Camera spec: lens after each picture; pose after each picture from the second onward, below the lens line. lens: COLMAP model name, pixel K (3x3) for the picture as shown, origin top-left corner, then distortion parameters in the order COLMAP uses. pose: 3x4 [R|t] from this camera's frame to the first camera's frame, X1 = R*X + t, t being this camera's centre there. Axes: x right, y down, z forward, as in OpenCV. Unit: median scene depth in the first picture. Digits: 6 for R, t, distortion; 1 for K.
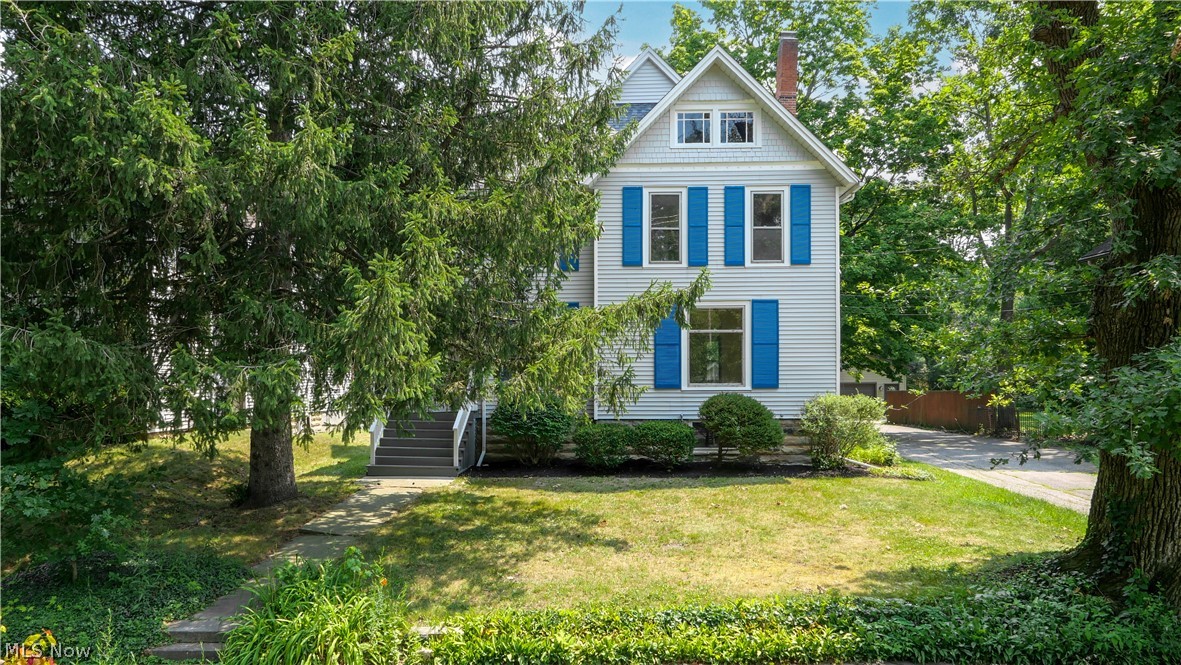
lens RADIAL K [[808.1, 0, 588.5], [0, 808.1, 331.7], [0, 0, 1]] dist [0.006097, -0.017585]
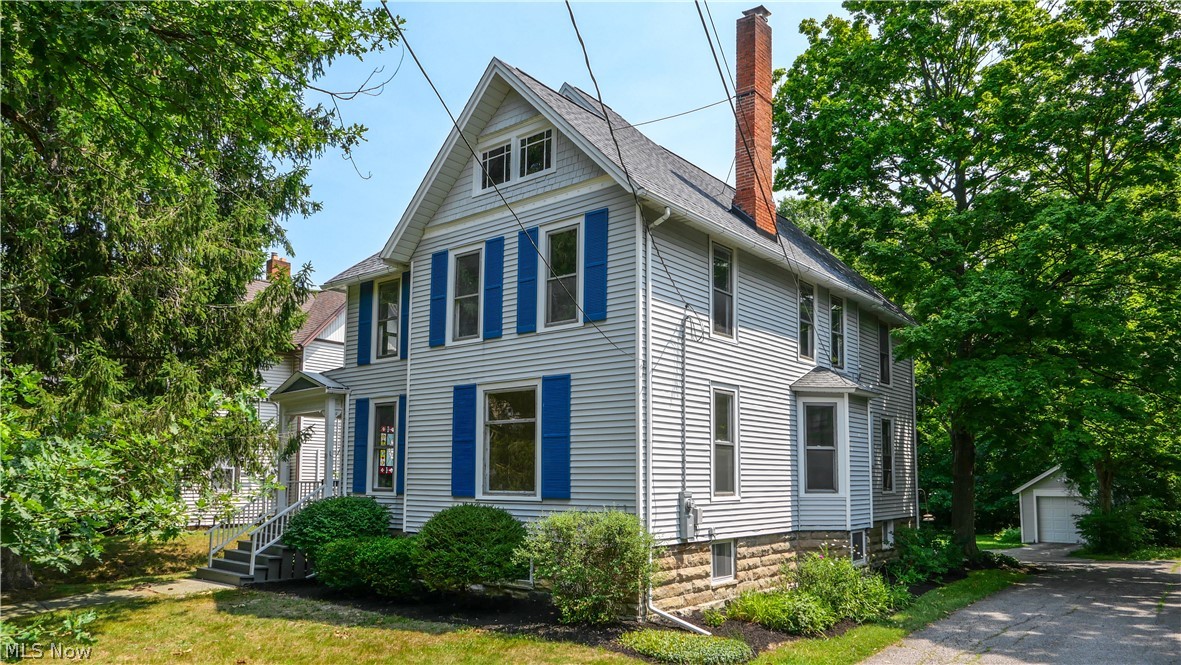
lens RADIAL K [[808.1, 0, 594.3], [0, 808.1, 372.4], [0, 0, 1]] dist [0.006097, -0.017585]
pose [[0.794338, -0.073454, -0.603018, 0.677129], [0.018741, 0.995153, -0.096534, 0.027894], [0.607186, 0.065379, 0.791865, 0.446322]]
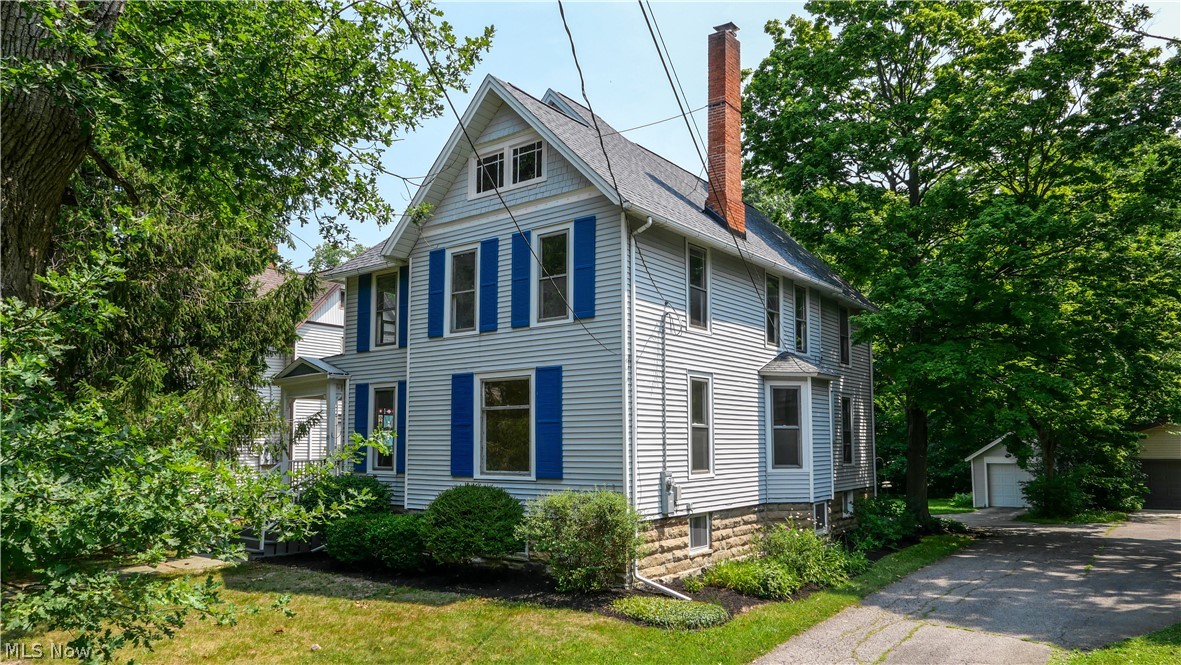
lens RADIAL K [[808.1, 0, 586.1], [0, 808.1, 337.1], [0, 0, 1]] dist [0.006097, -0.017585]
pose [[0.813107, -0.076155, -0.577112, 0.706408], [0.026101, 0.995178, -0.094549, 0.007663], [0.581529, 0.061815, 0.811174, 0.371254]]
